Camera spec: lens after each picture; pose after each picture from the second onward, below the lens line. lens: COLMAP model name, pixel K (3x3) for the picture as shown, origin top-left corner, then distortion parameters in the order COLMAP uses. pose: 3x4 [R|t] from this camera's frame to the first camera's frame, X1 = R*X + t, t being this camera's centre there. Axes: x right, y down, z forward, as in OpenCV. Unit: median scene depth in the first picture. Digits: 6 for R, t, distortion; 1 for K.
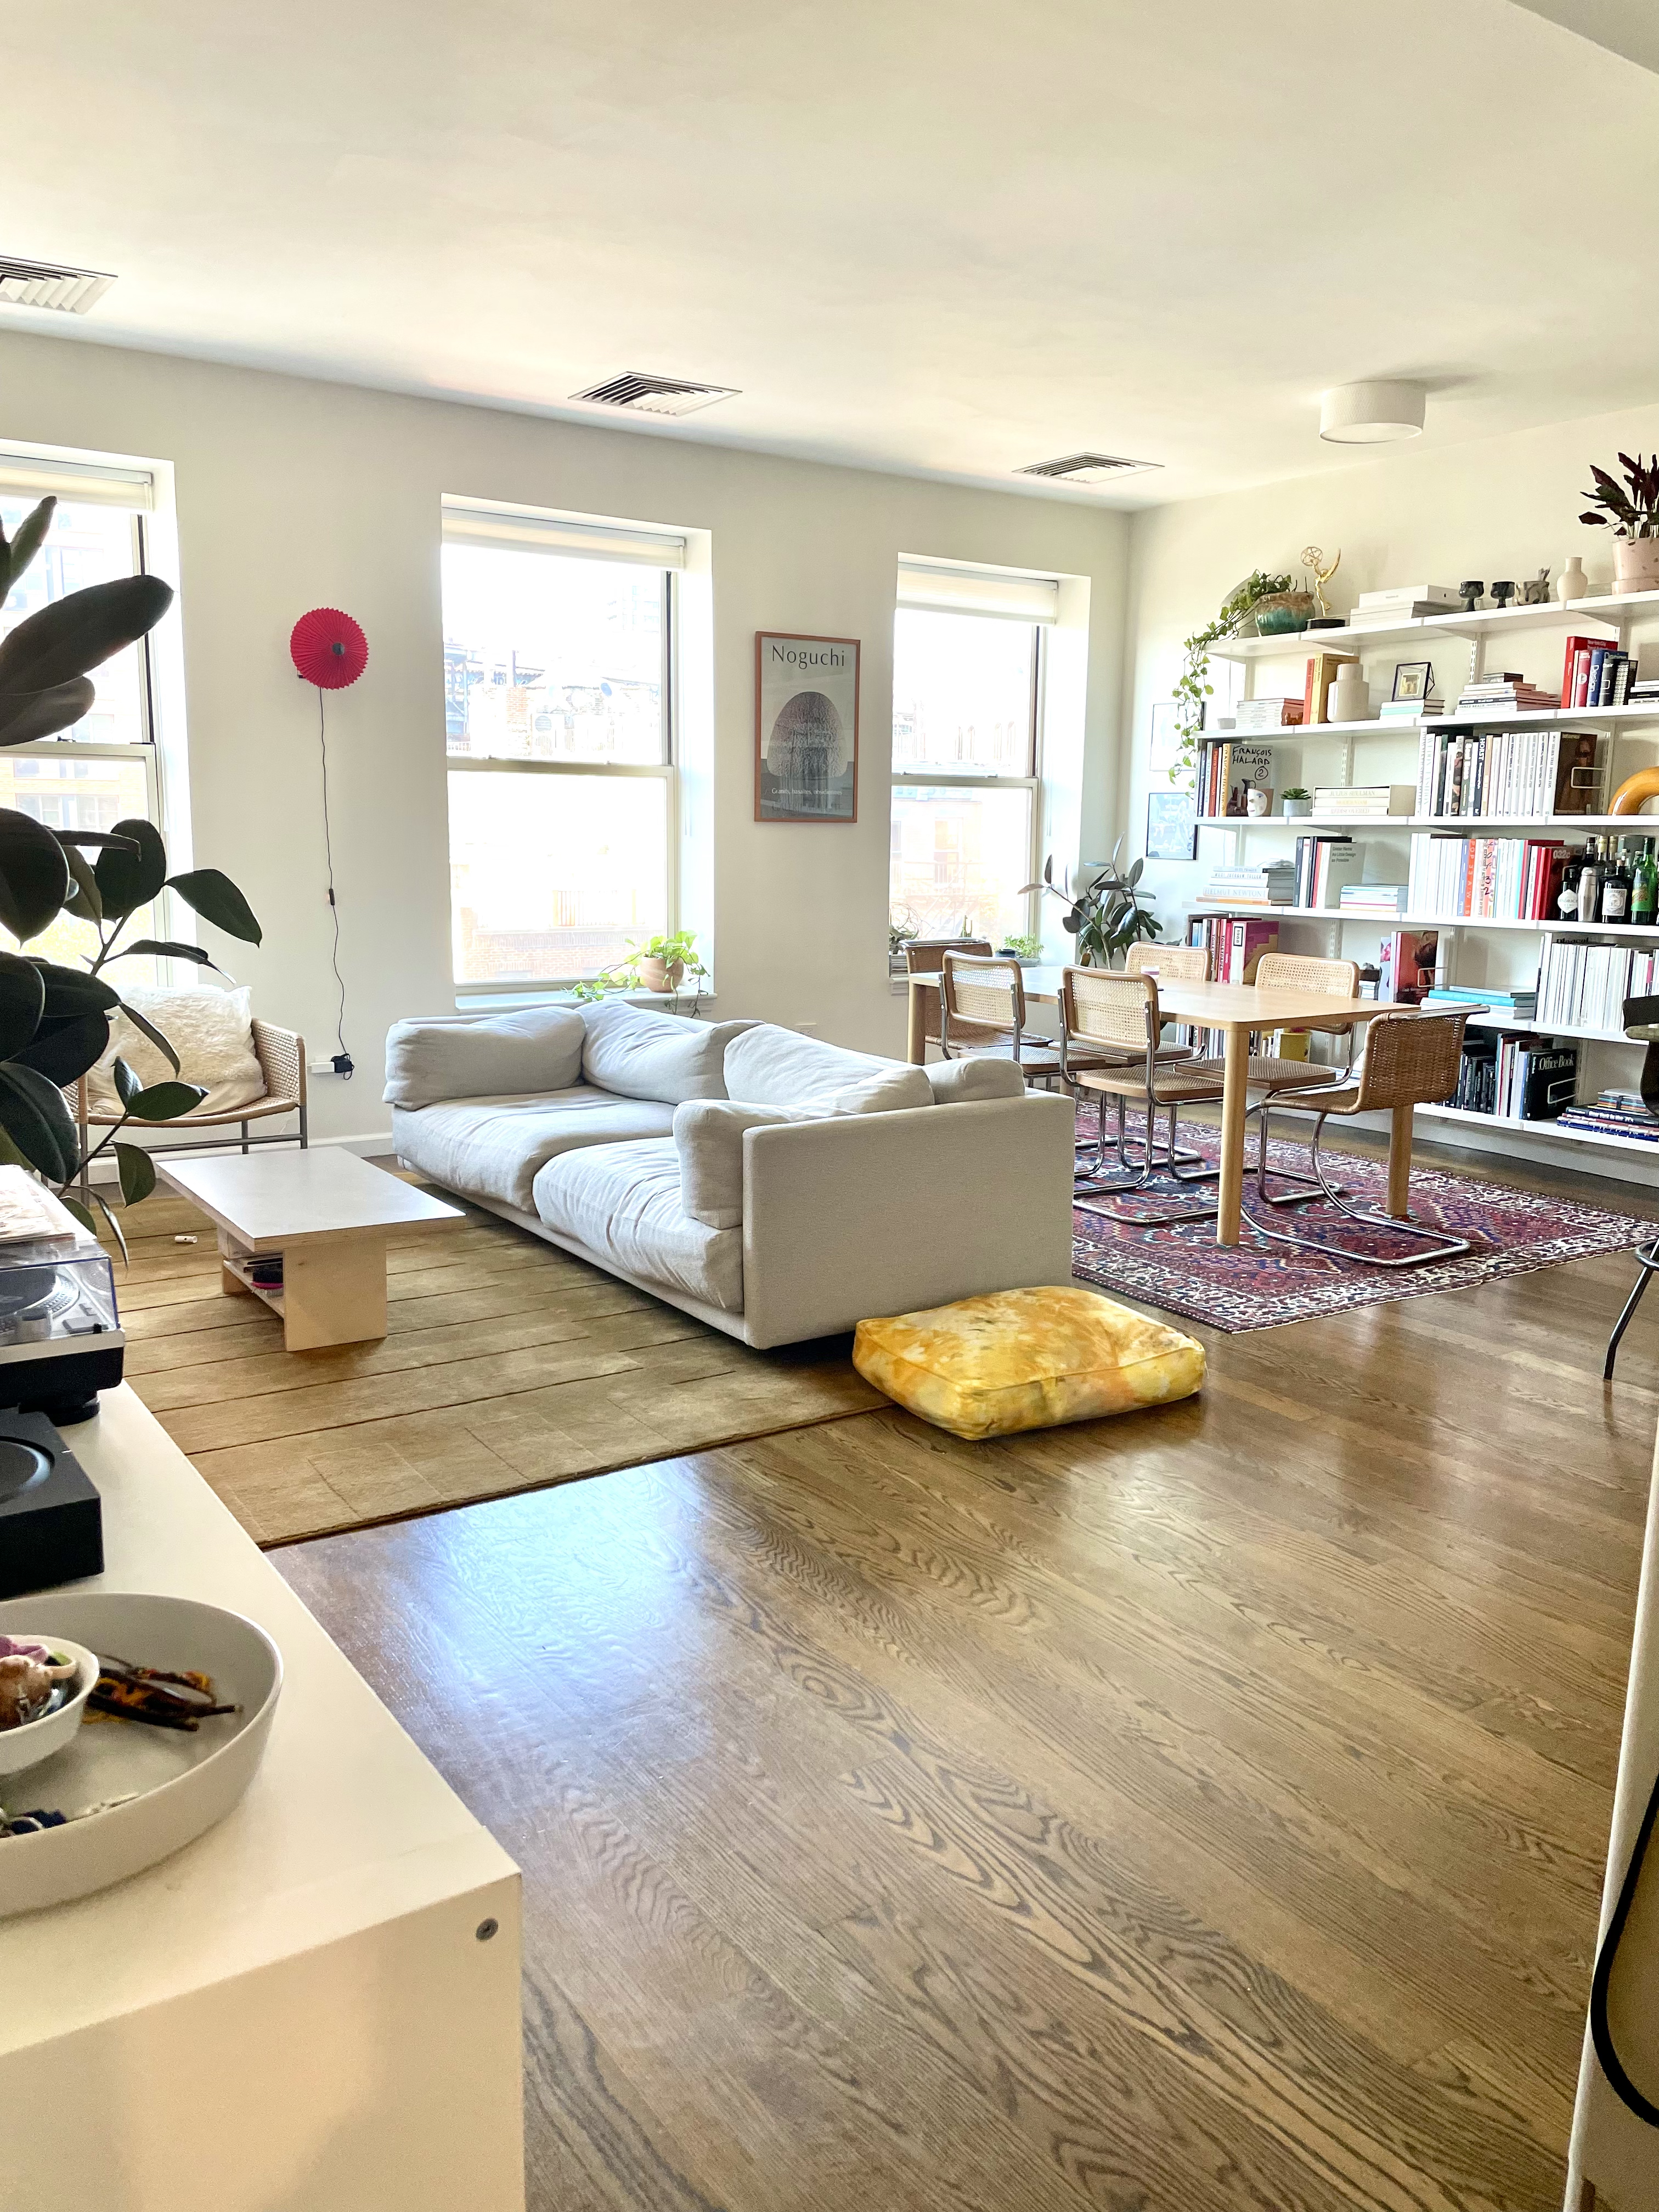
lens RADIAL K [[1669.7, 0, 829.4], [0, 1669.7, 1107.8], [0, 0, 1]] dist [0.076777, 0.000156]
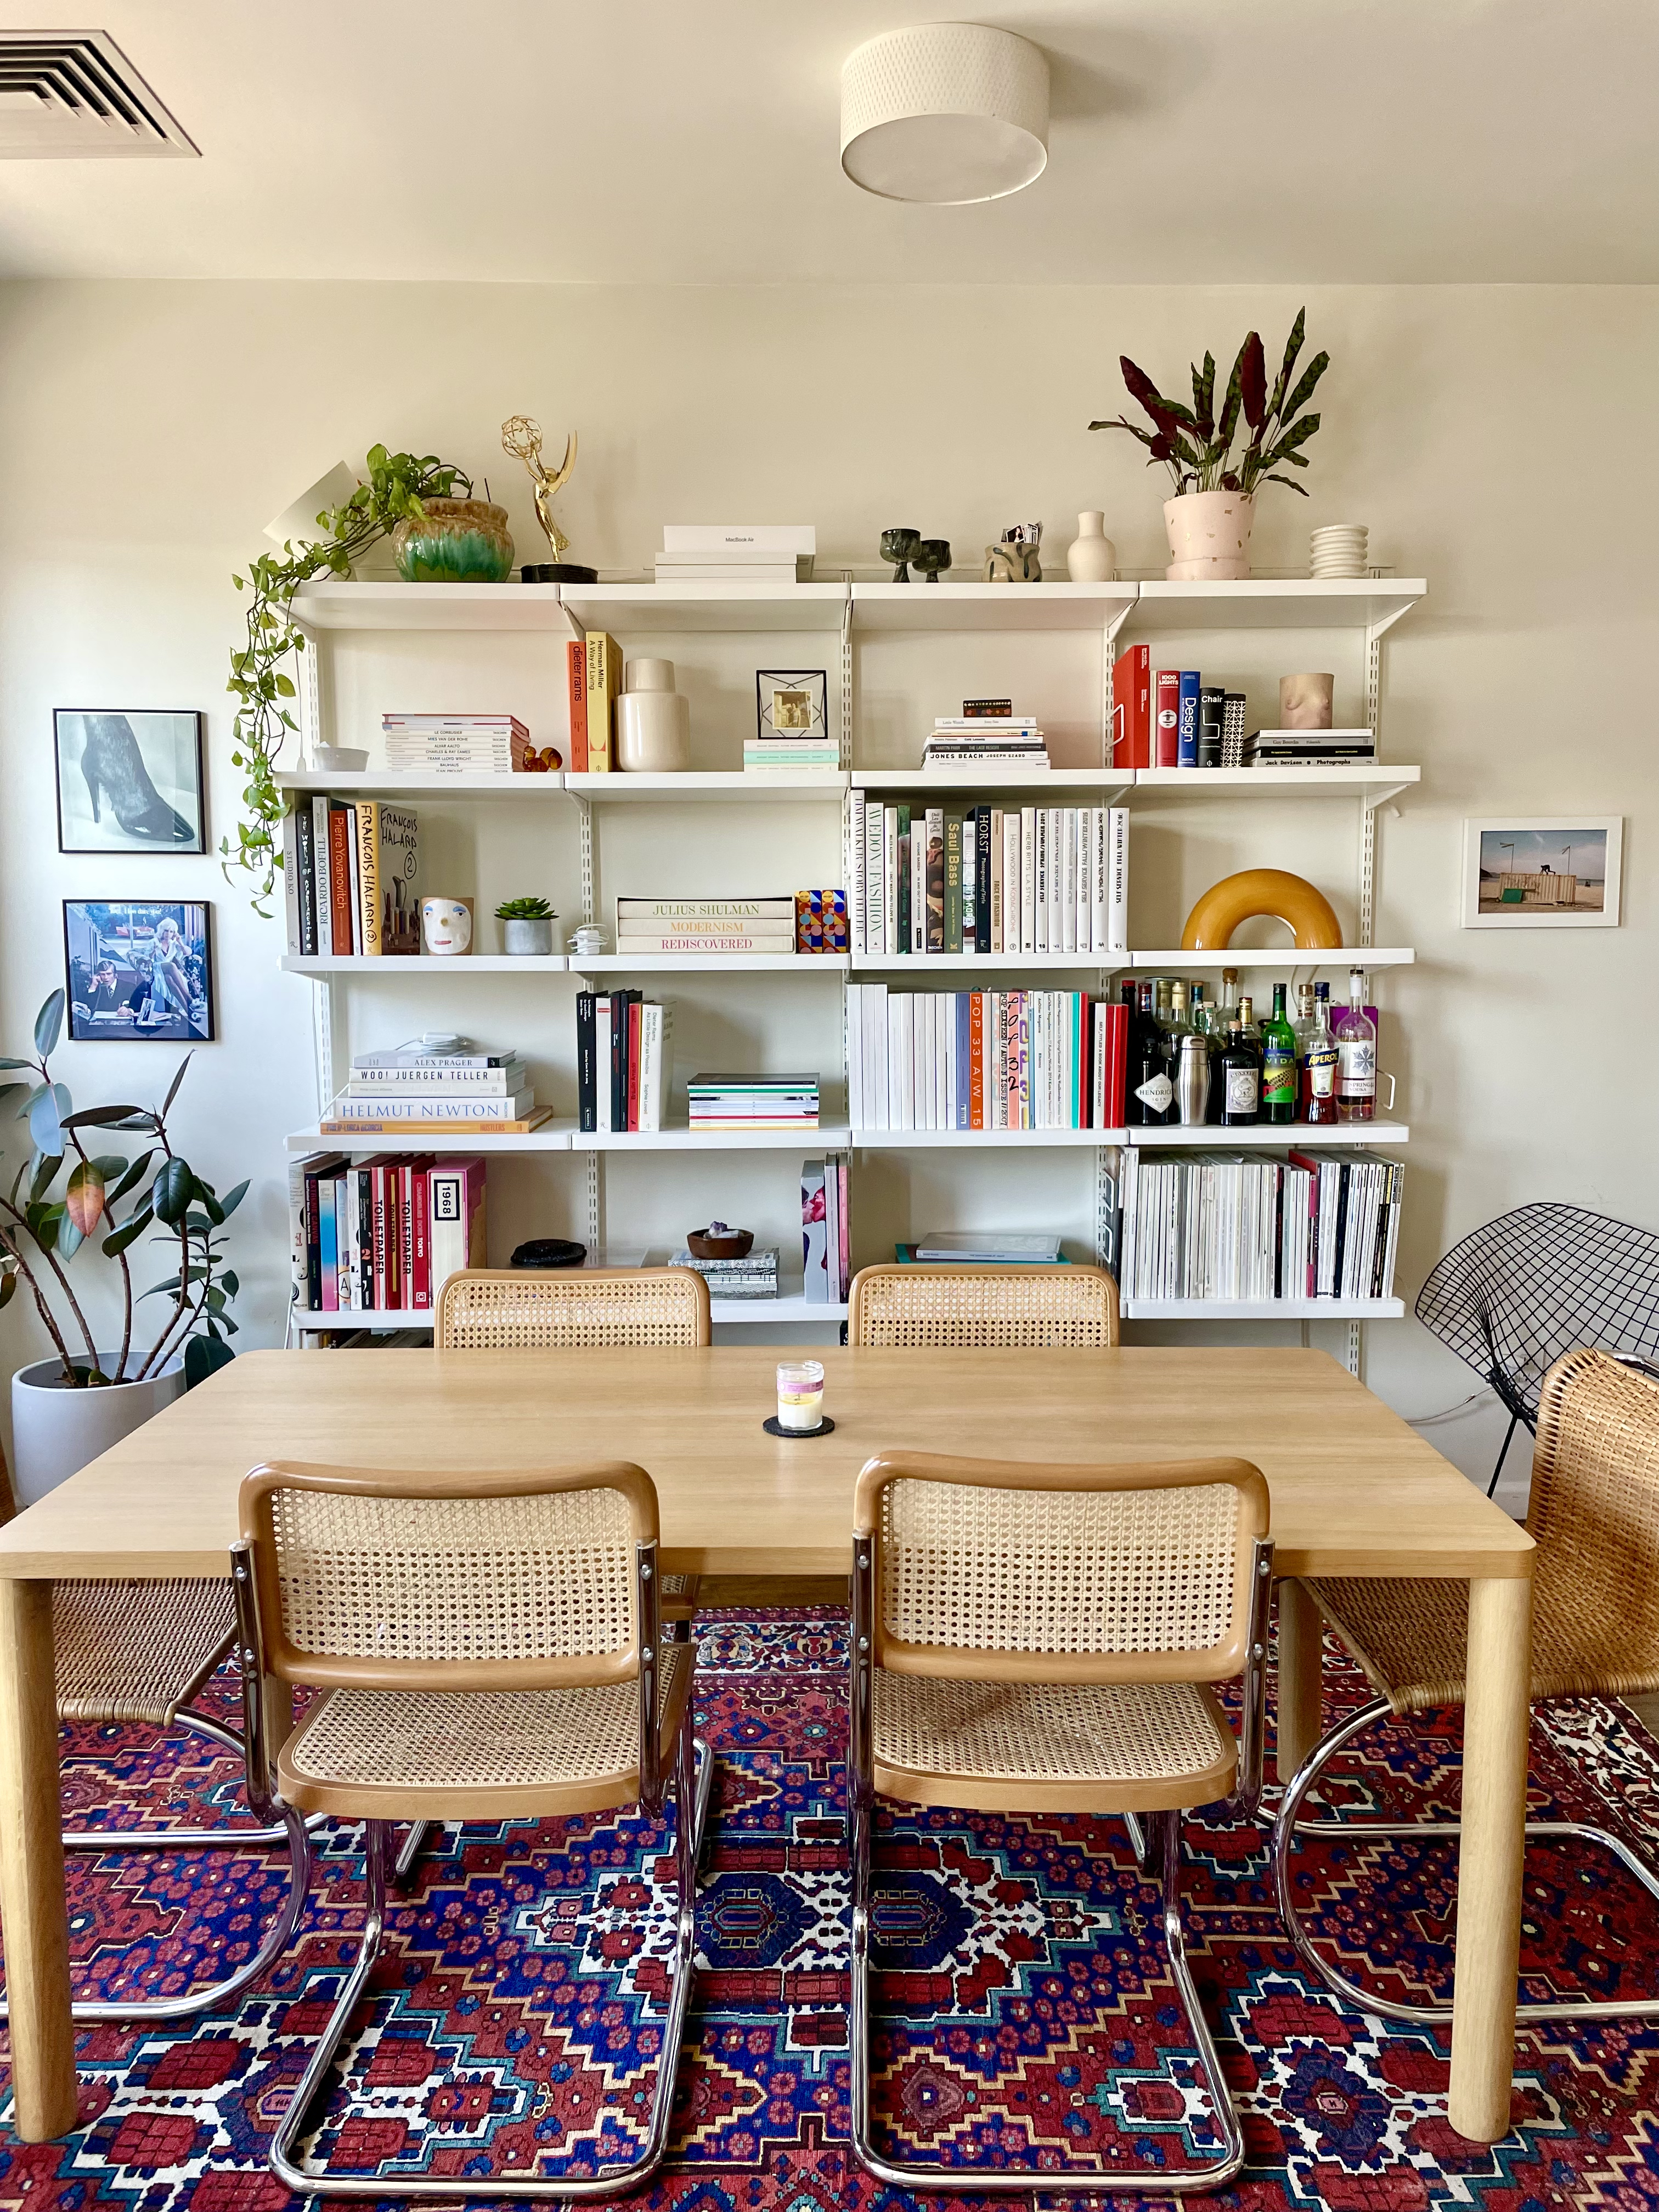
lens RADIAL K [[1669.7, 0, 831.8], [0, 1669.7, 1111.9], [0, 0, 1]] dist [0.076777, 0.000156]
pose [[0.558431, -0.114253, 0.821645, -0.102837], [0.153011, 0.987662, 0.033345, -0.146181], [-0.815317, 0.107100, 0.569023, 0.731766]]
